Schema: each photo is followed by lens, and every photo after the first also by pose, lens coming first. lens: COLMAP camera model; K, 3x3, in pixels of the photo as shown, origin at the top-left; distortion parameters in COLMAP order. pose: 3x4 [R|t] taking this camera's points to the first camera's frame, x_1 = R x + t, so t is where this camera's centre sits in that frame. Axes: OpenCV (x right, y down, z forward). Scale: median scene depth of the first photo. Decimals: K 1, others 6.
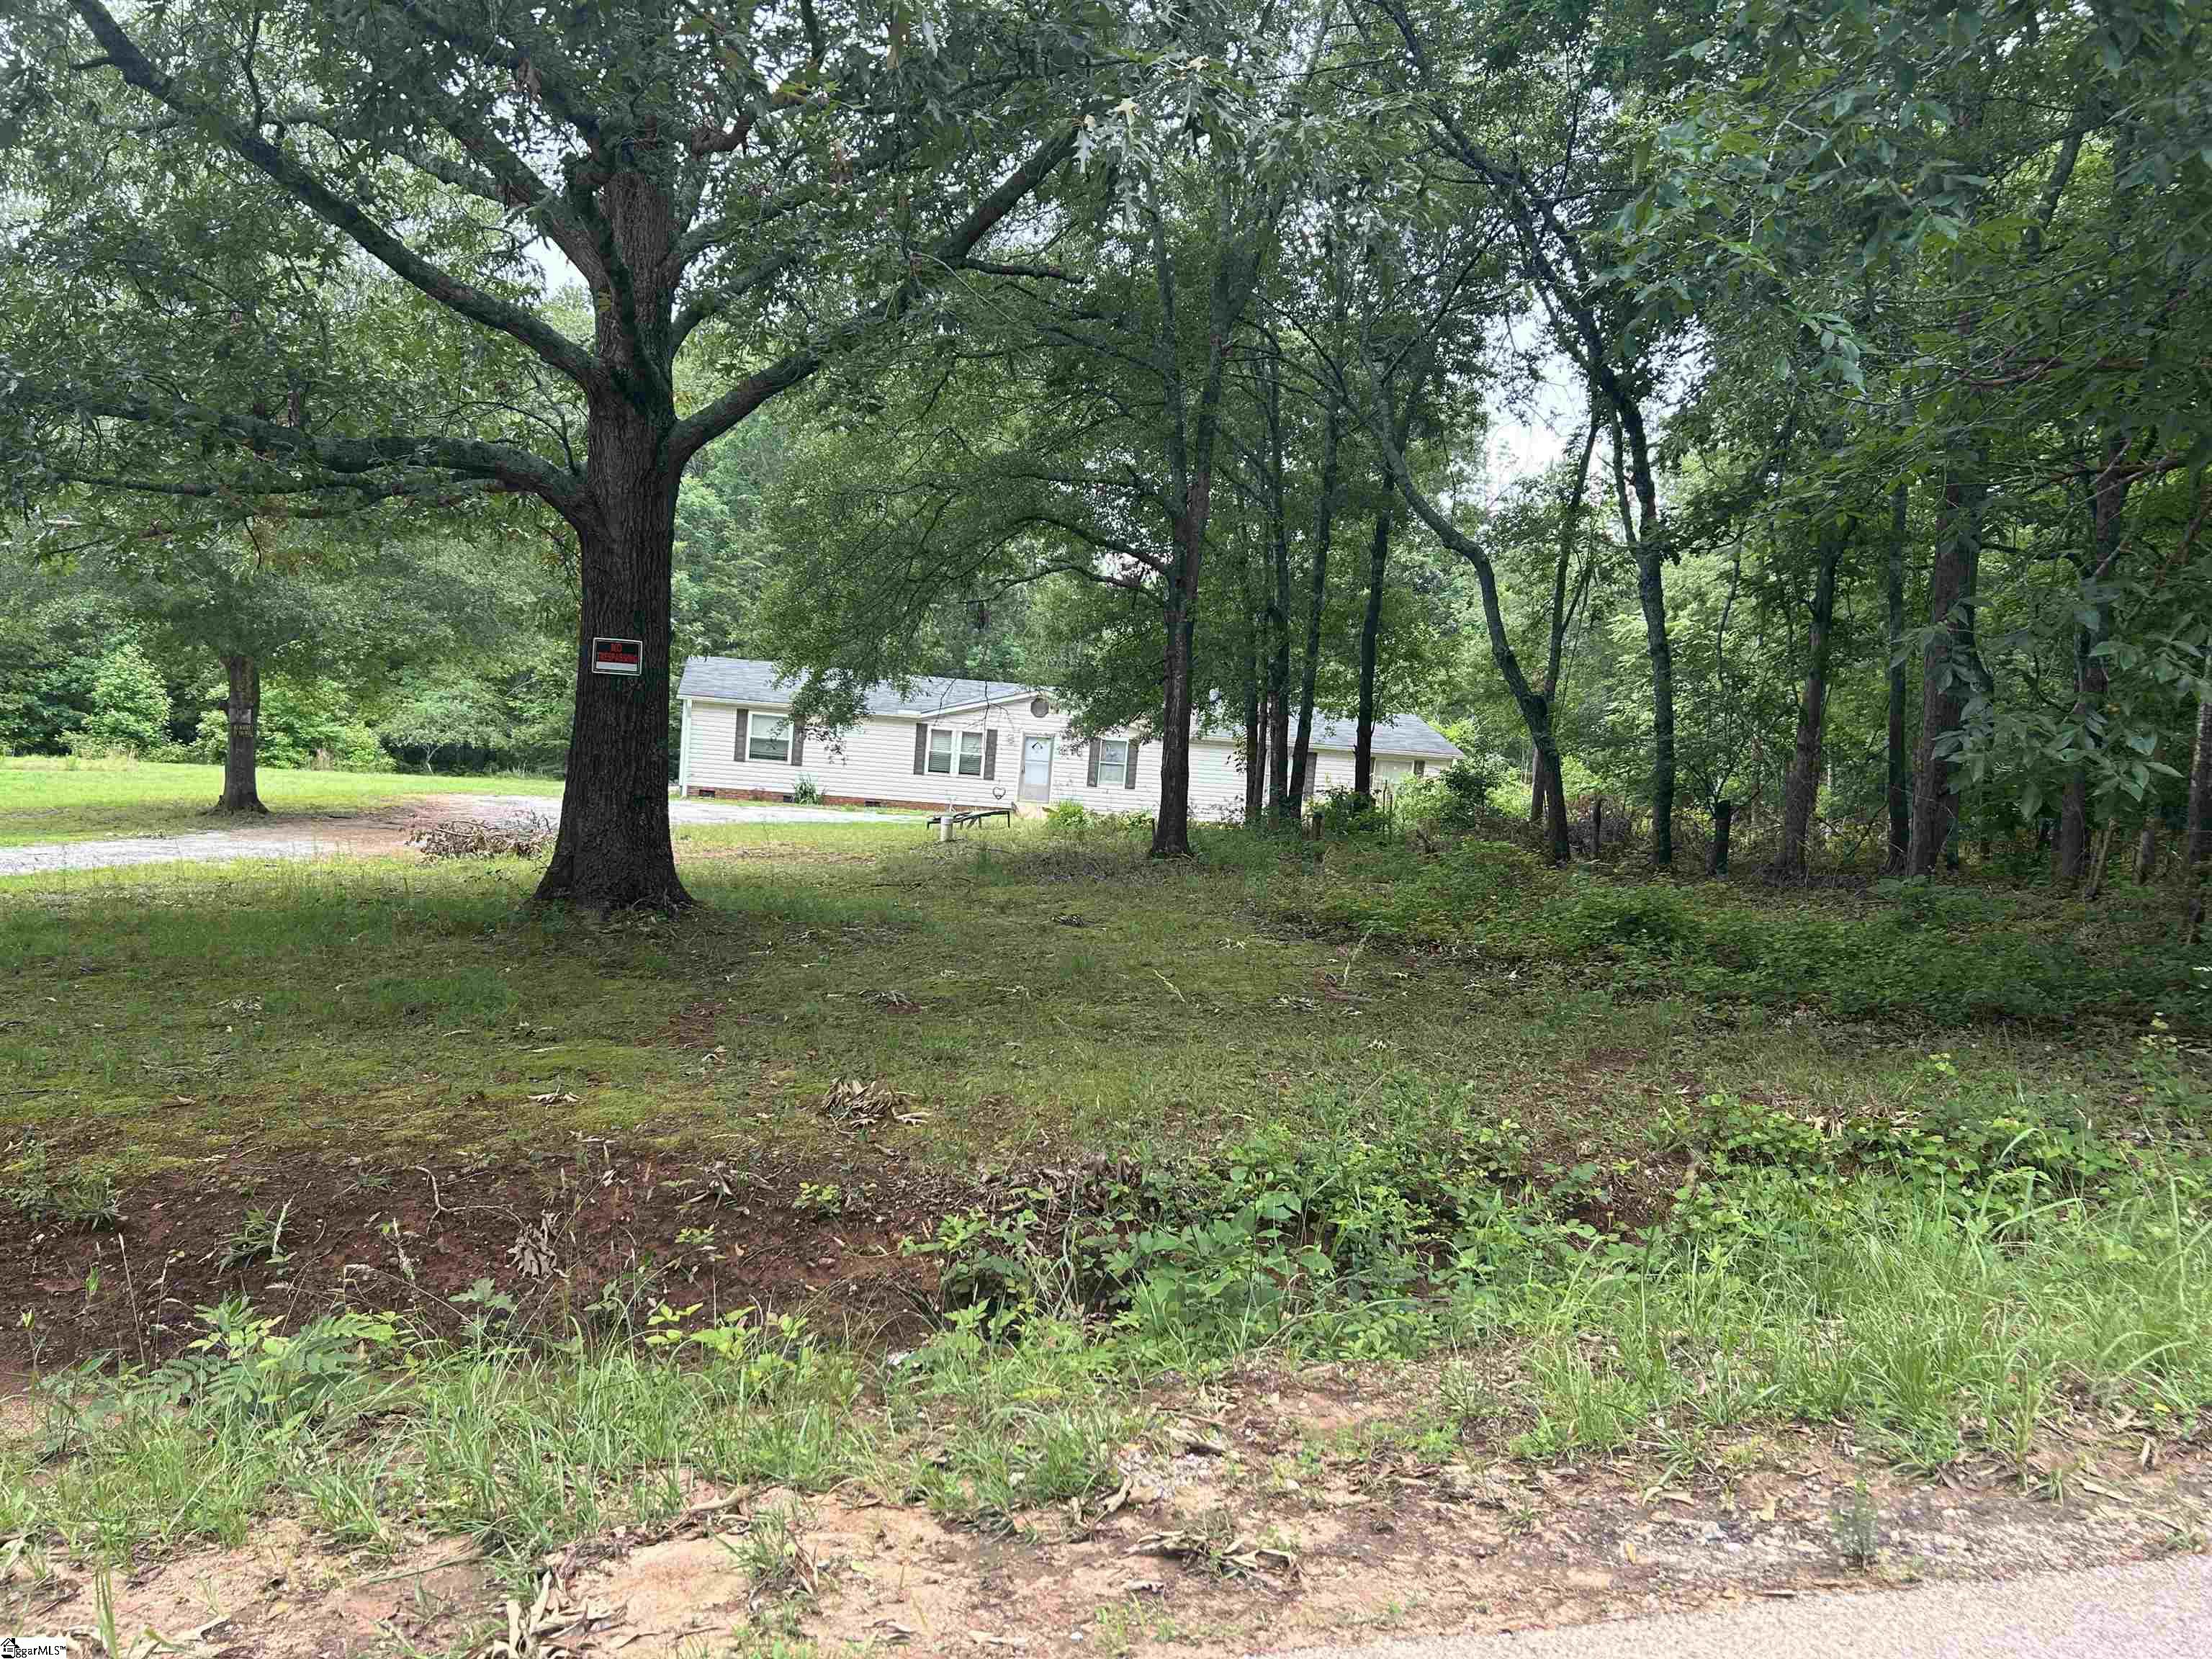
lens RADIAL K [[1649.1, 0, 1106.0], [0, 1649.1, 829.5], [0, 0, 1]] dist [0.008587, 0.000253]
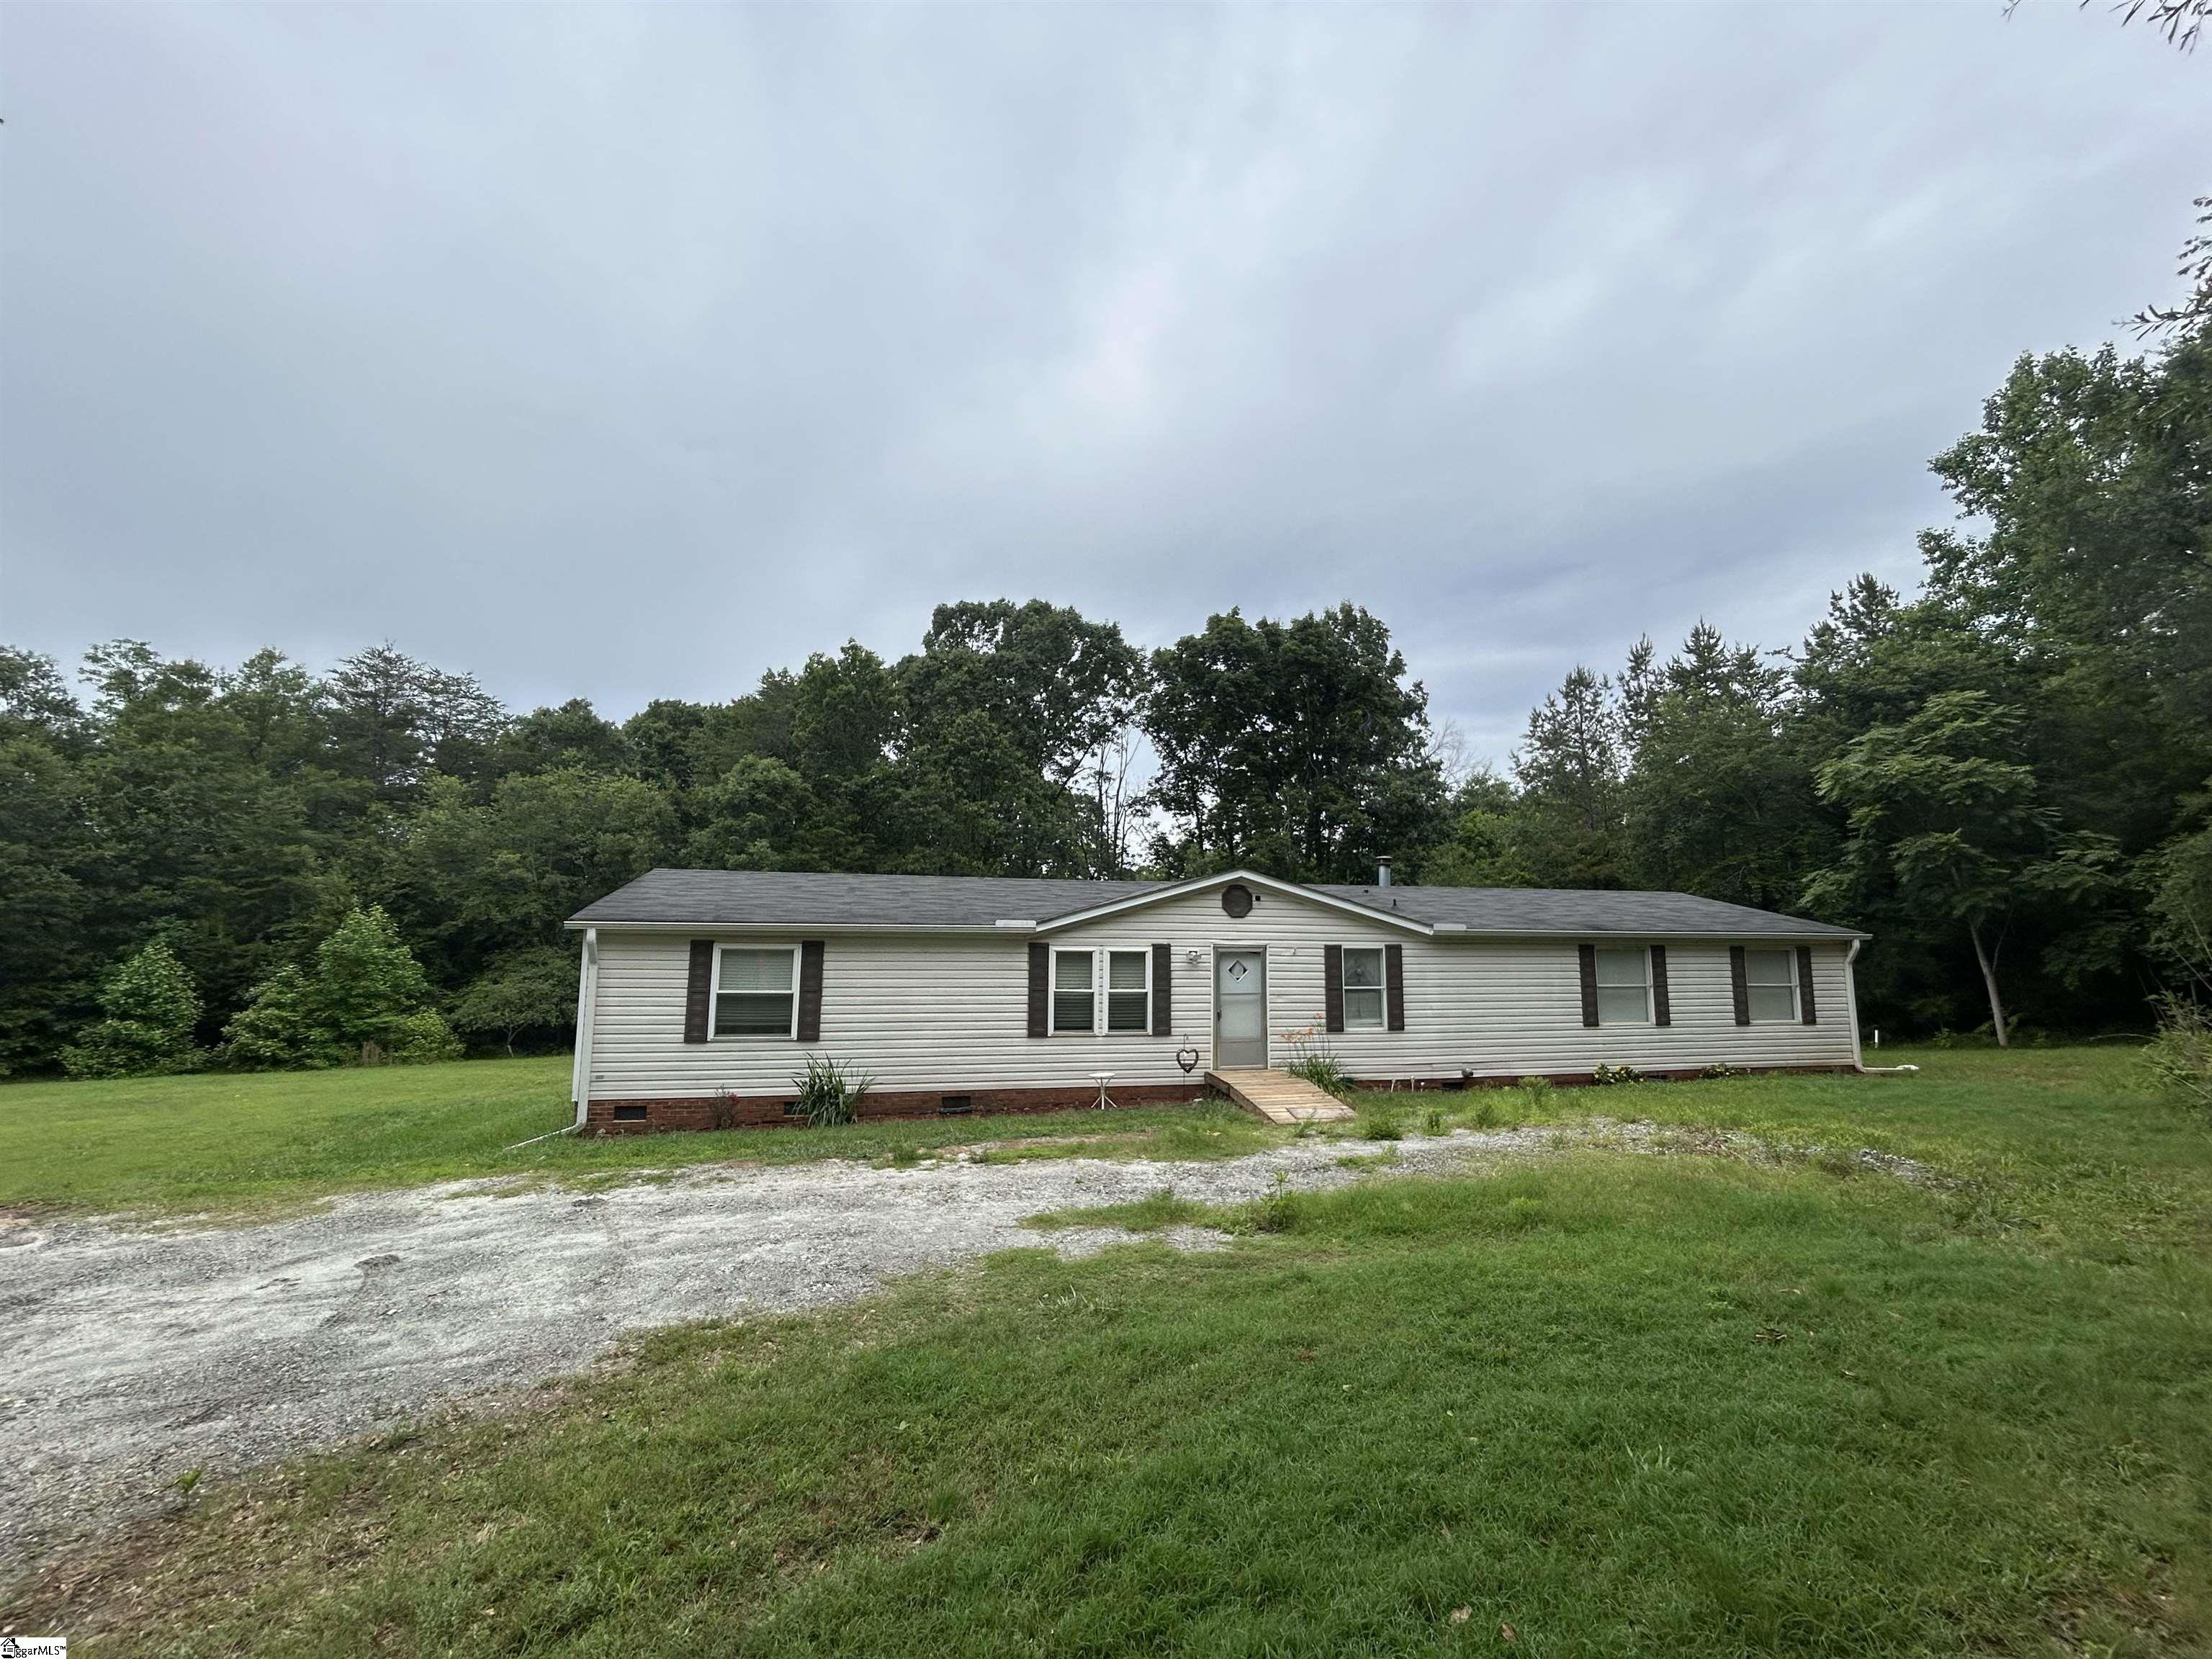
lens RADIAL K [[897.2, 0, 1106.0], [0, 897.2, 829.5], [0, 0, 1]] dist [-0.000680, 0.000032]
pose [[0.996468, -0.072754, 0.041923, -0.066699], [0.080104, 0.973374, -0.214769, -0.023406], [-0.025181, 0.217369, 0.975765, 0.468421]]
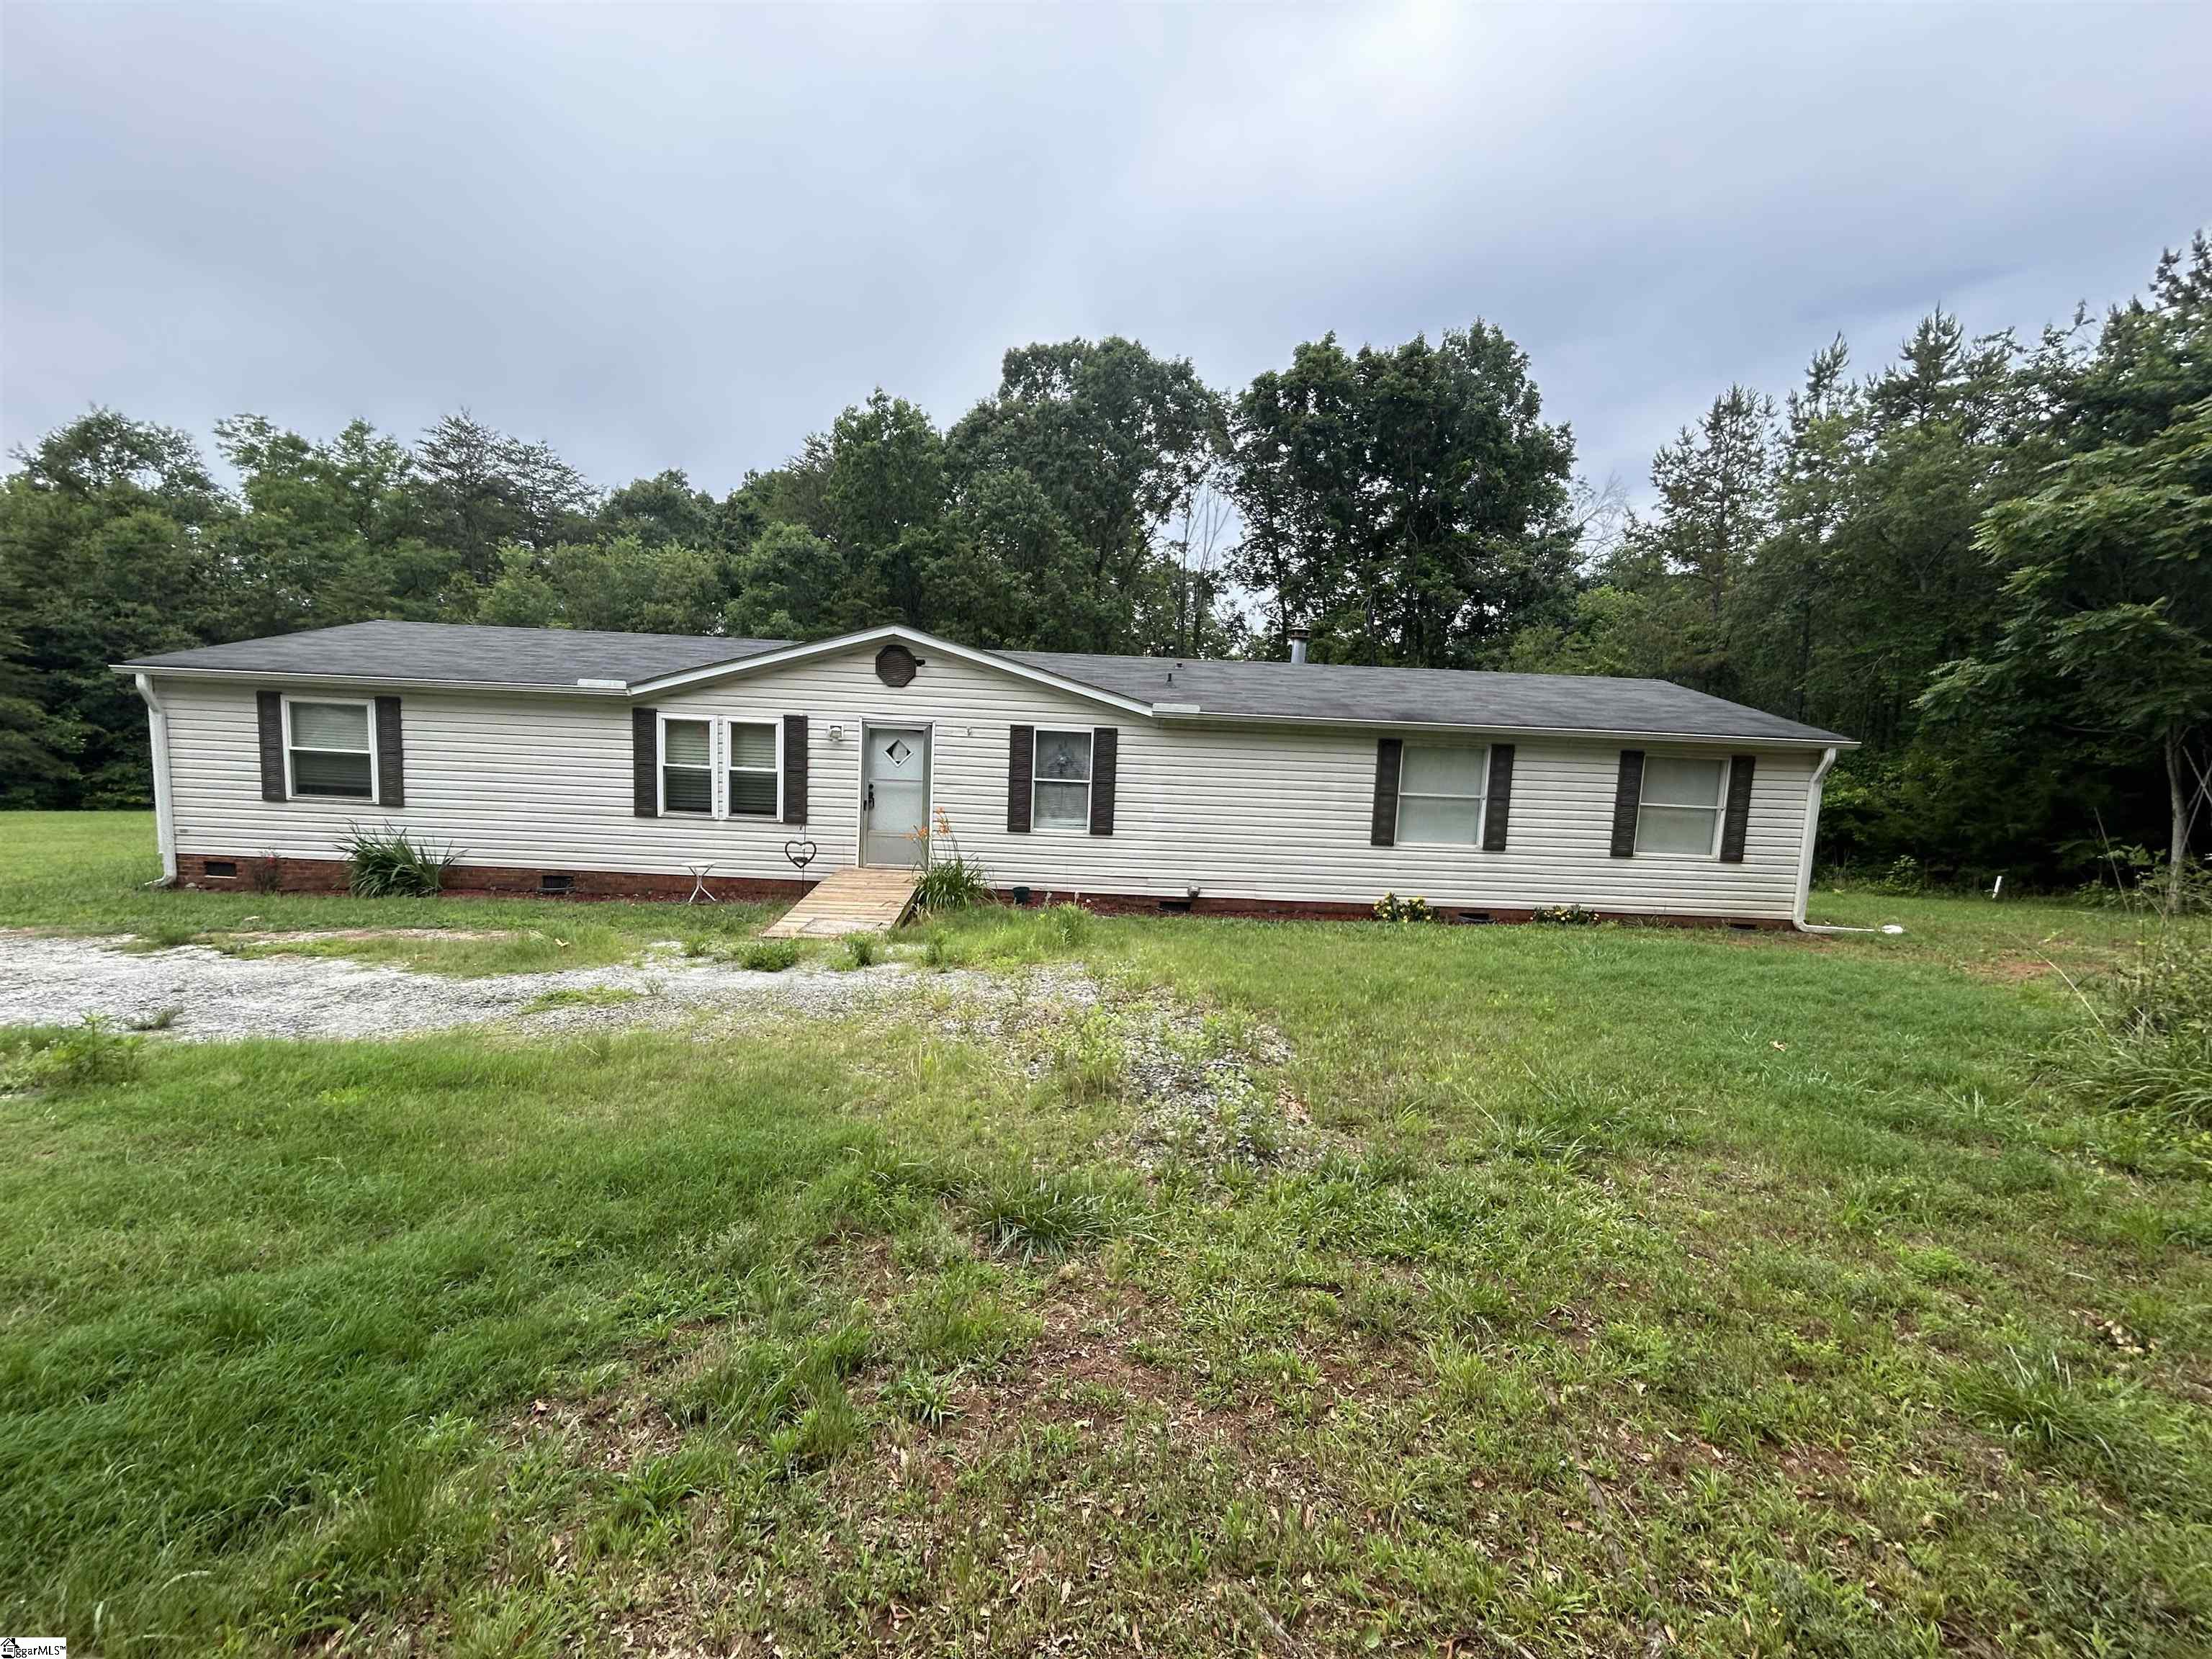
lens RADIAL K [[897.2, 0, 1106.0], [0, 897.2, 829.5], [0, 0, 1]] dist [-0.000680, 0.000032]
pose [[0.984526, -0.021294, -0.173942, 0.042033], [0.022627, 0.999728, 0.005685, -0.018974], [0.173774, -0.009532, 0.984739, 0.518769]]
